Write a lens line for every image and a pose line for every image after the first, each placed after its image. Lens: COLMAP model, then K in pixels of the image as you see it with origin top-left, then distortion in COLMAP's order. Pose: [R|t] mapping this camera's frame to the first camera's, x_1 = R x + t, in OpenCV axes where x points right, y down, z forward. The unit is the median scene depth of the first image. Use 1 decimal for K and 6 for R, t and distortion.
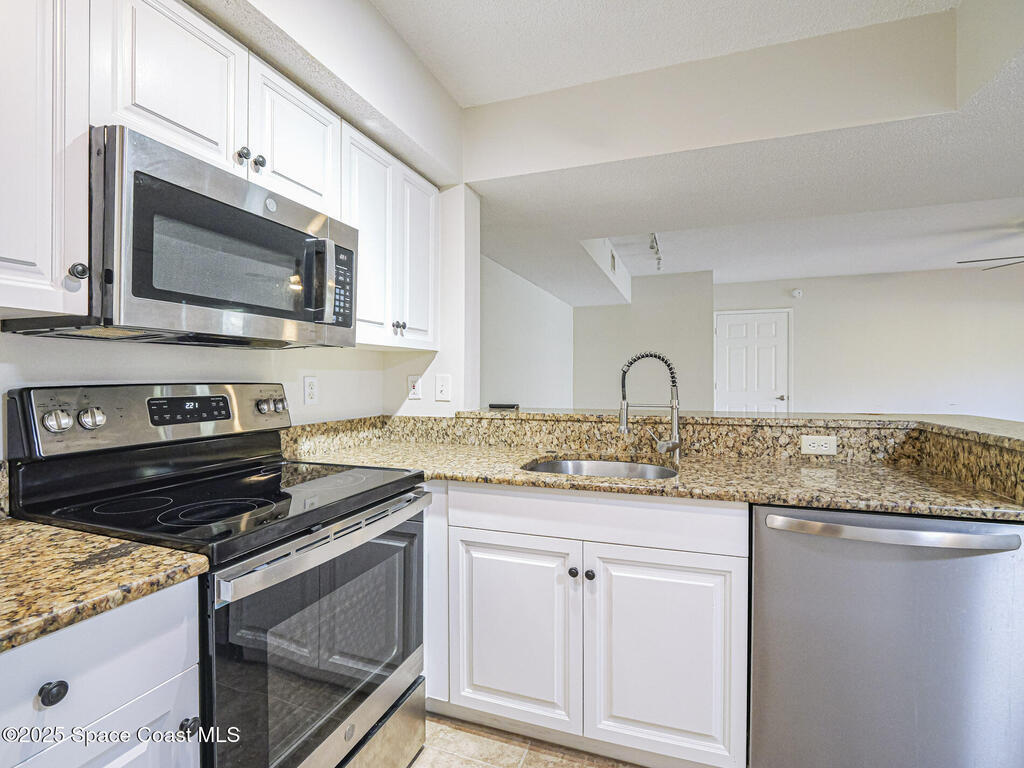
lens RADIAL K [[505.2, 0, 509.9], [0, 505.2, 379.8], [0, 0, 1]] dist [-0.021628, -0.000568]
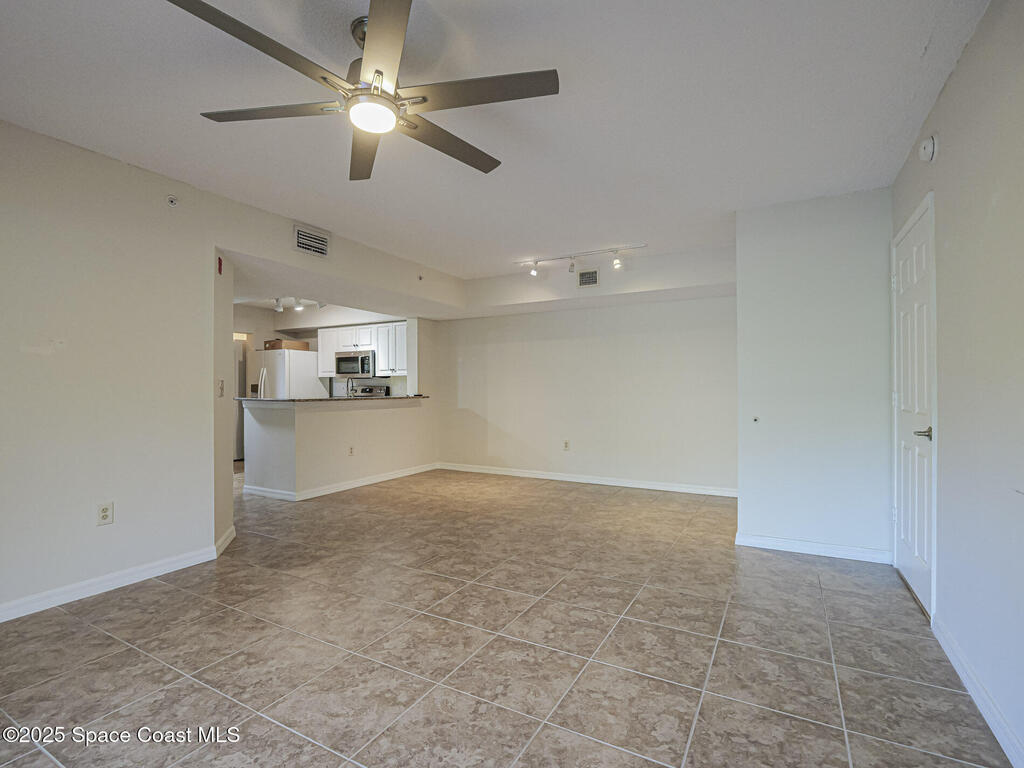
lens RADIAL K [[492.9, 0, 511.0], [0, 492.9, 387.7], [0, 0, 1]] dist [-0.014305, -0.000633]
pose [[-0.161375, 0.002690, -0.986890, 3.271303], [-0.003140, 0.999990, 0.003239, 0.003698], [0.986888, 0.003622, -0.161365, 2.554748]]
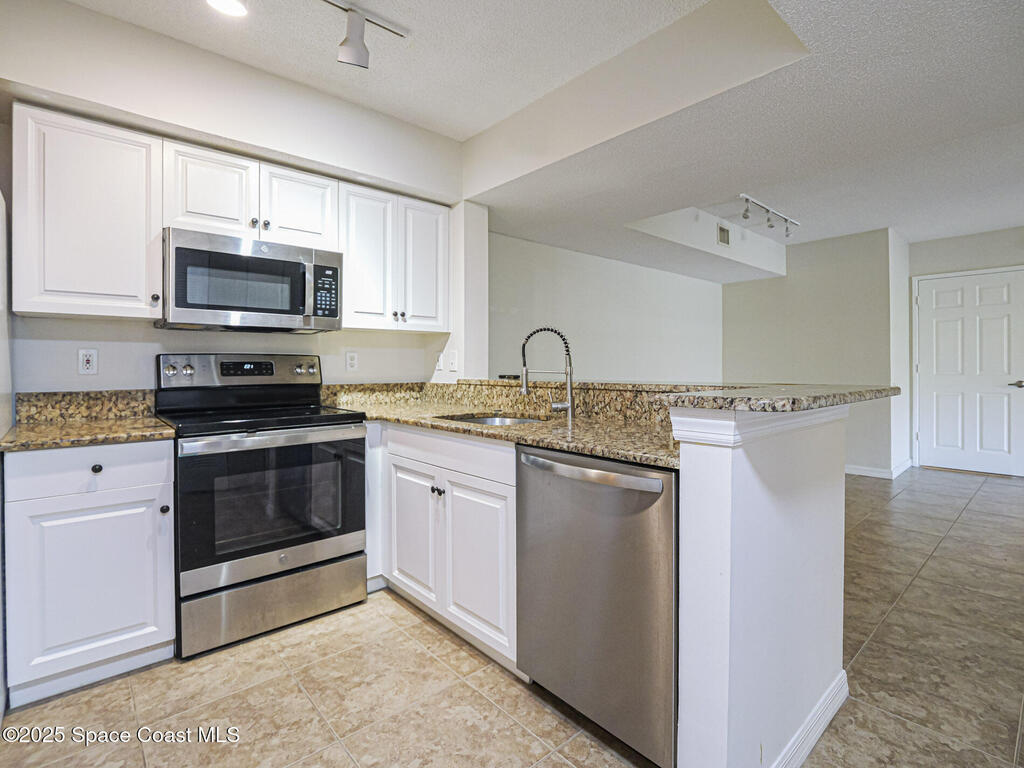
lens RADIAL K [[505.0, 0, 501.8], [0, 505.0, 364.3], [0, 0, 1]] dist [-0.016371, -0.000456]
pose [[0.875941, -0.002299, -0.482412, 0.753994], [-0.000992, 0.999978, -0.006567, 0.041391], [0.482417, 0.006231, 0.875920, -0.084852]]
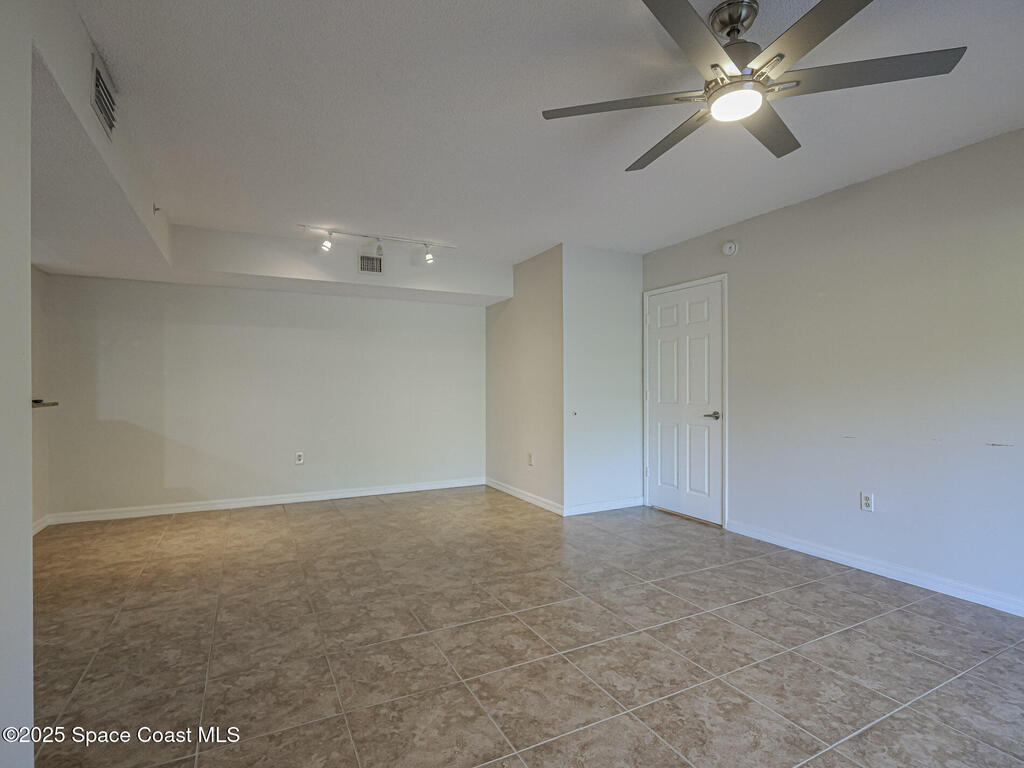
lens RADIAL K [[512.4, 0, 509.1], [0, 512.4, 386.5], [0, 0, 1]] dist [-0.015929, -0.001296]
pose [[0.731919, 0.002917, -0.681385, 2.714262], [-0.005717, 0.999982, -0.001861, 0.006154], [0.681368, 0.005257, 0.731922, 1.169469]]
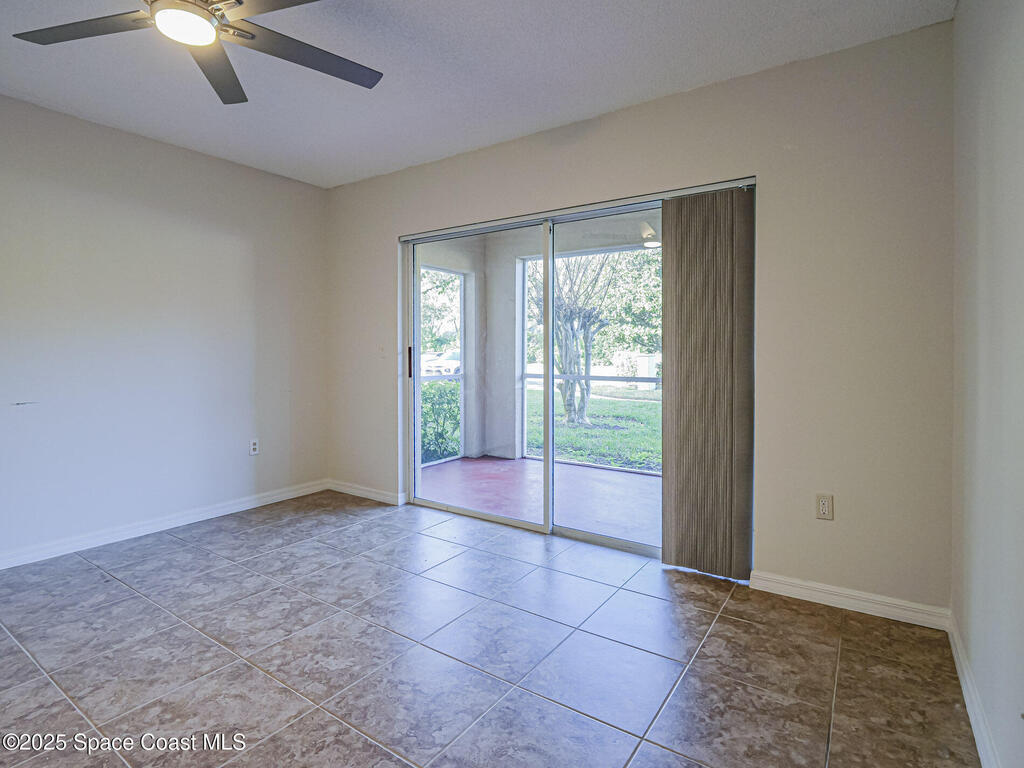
lens RADIAL K [[527.0, 0, 513.6], [0, 527.0, 362.0], [0, 0, 1]] dist [-0.017084, -0.000334]
pose [[0.246598, -0.015933, 0.968987, 1.692494], [0.003771, 0.999873, 0.015481, 0.023336], [-0.969110, -0.000164, 0.246627, 1.409629]]
